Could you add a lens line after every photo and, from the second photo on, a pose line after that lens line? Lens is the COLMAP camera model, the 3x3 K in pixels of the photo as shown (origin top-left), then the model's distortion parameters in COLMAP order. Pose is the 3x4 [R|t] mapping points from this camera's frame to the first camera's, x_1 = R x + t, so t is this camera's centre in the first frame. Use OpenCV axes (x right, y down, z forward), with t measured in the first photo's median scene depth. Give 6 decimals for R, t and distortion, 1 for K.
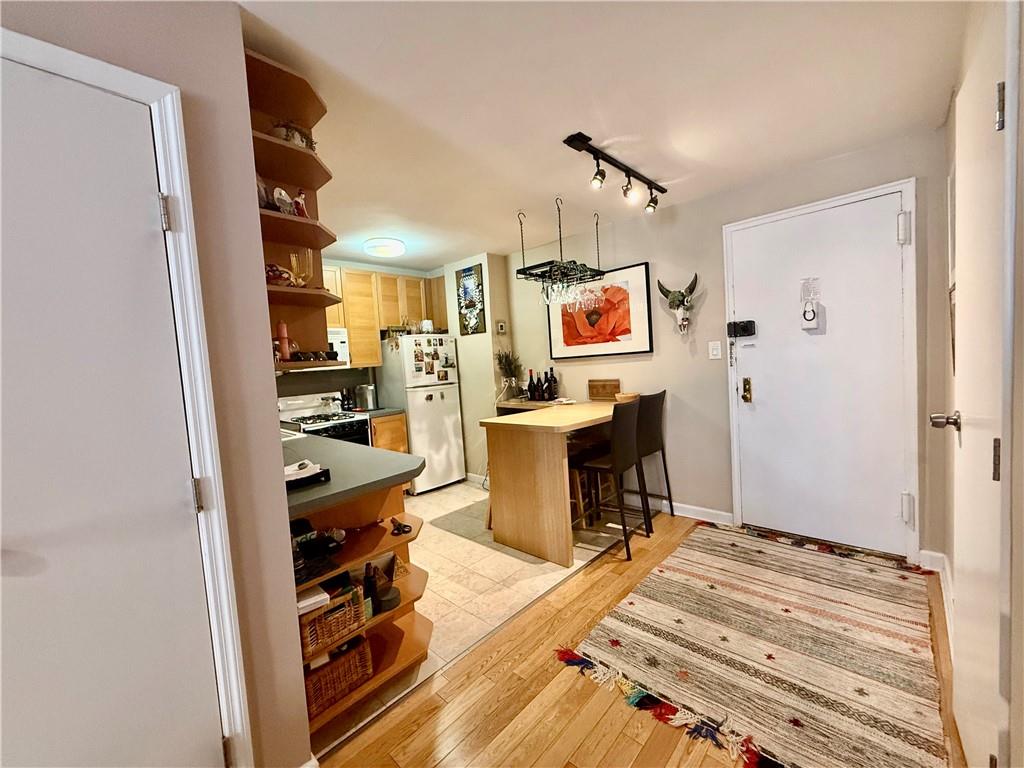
lens RADIAL K [[409.0, 0, 510.6], [0, 409.0, 382.7], [0, 0, 1]] dist [-0.000322, -0.000020]
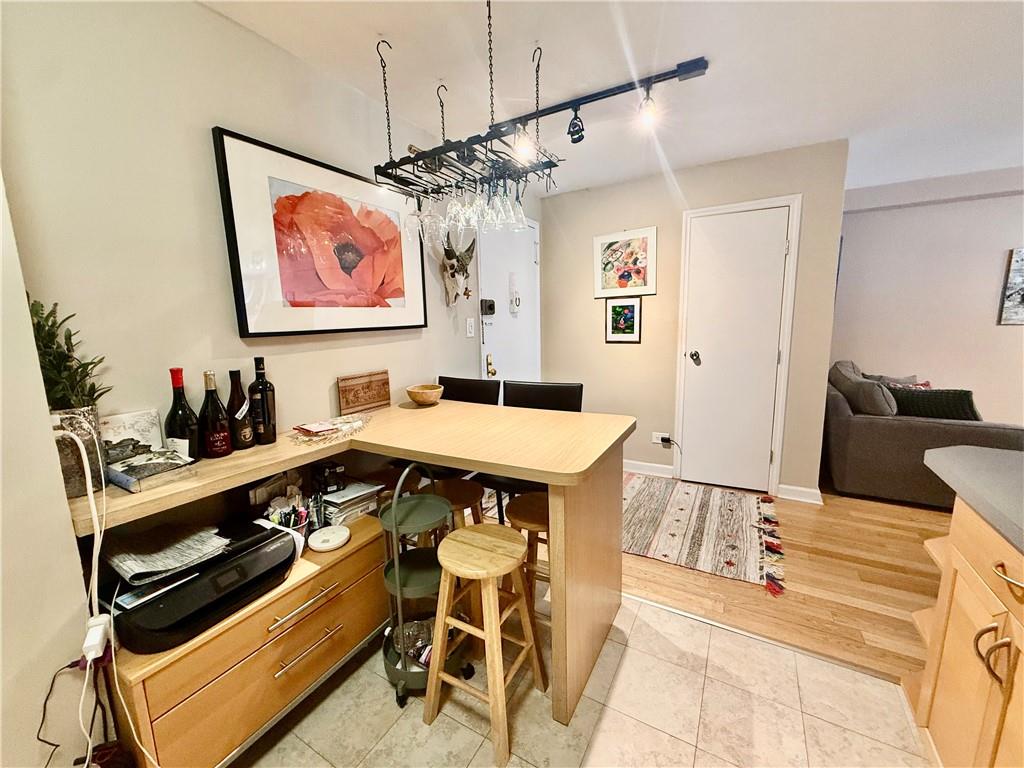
lens RADIAL K [[409.0, 0, 507.3], [0, 409.0, 386.9], [0, 0, 1]] dist [-0.000322, -0.000020]
pose [[-0.228032, -0.088000, 0.969669, -0.461690], [0.094437, 0.989213, 0.111982, -0.043880], [-0.969063, 0.117108, -0.217261, 1.195804]]
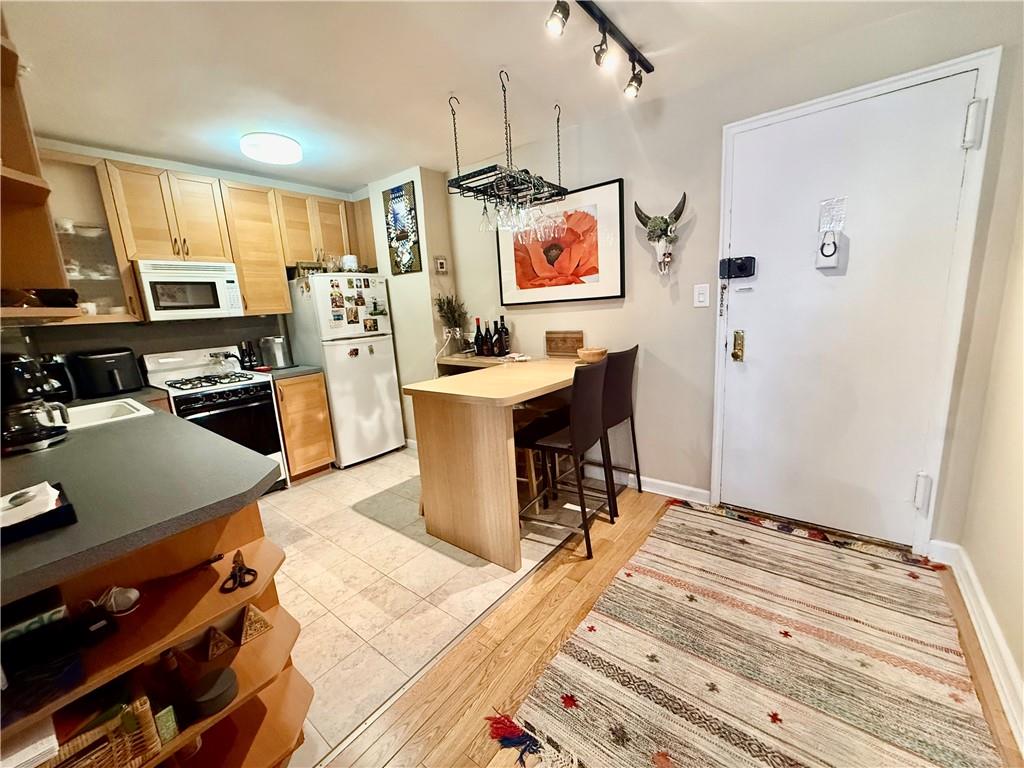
lens RADIAL K [[409.0, 0, 511.0], [0, 409.0, 382.9], [0, 0, 1]] dist [-0.000322, -0.000020]
pose [[0.996040, -0.011124, 0.088212, 0.061083], [-0.000450, 0.991499, 0.130117, -0.014880], [-0.088909, -0.129642, 0.987567, 0.236628]]
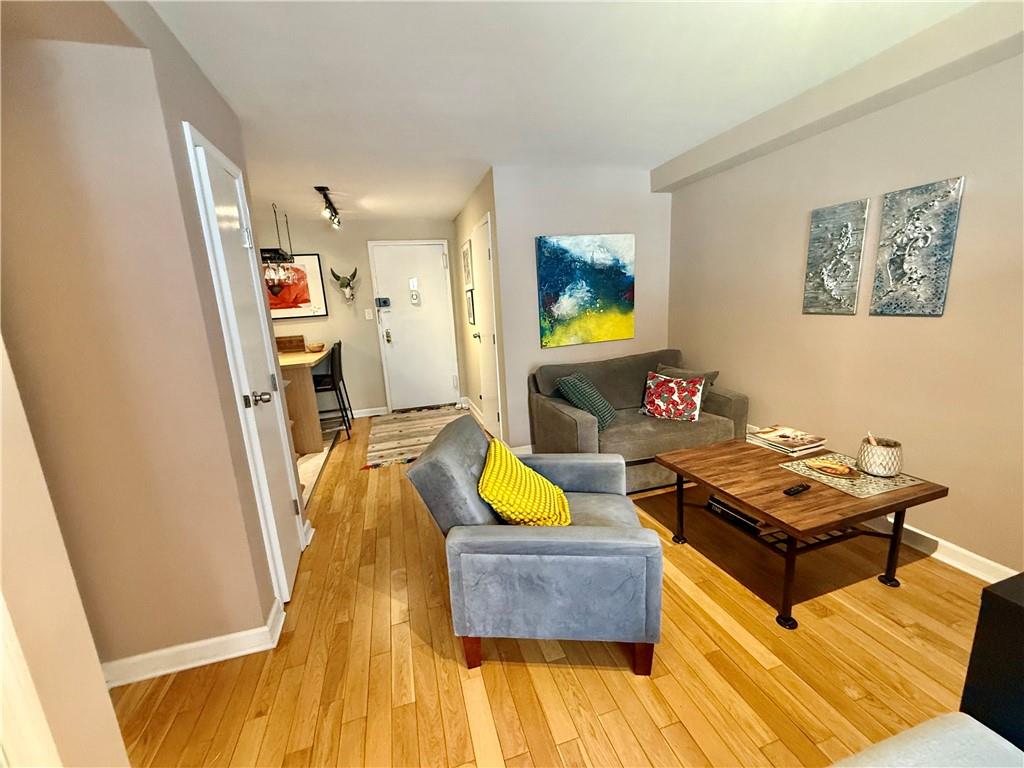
lens RADIAL K [[409.0, 0, 512.0], [0, 409.0, 383.4], [0, 0, 1]] dist [-0.000322, -0.000020]
pose [[0.501773, -0.139521, 0.853673, -0.733698], [0.070107, 0.990219, 0.120630, 0.044260], [-0.862153, -0.000681, 0.506647, -0.399399]]
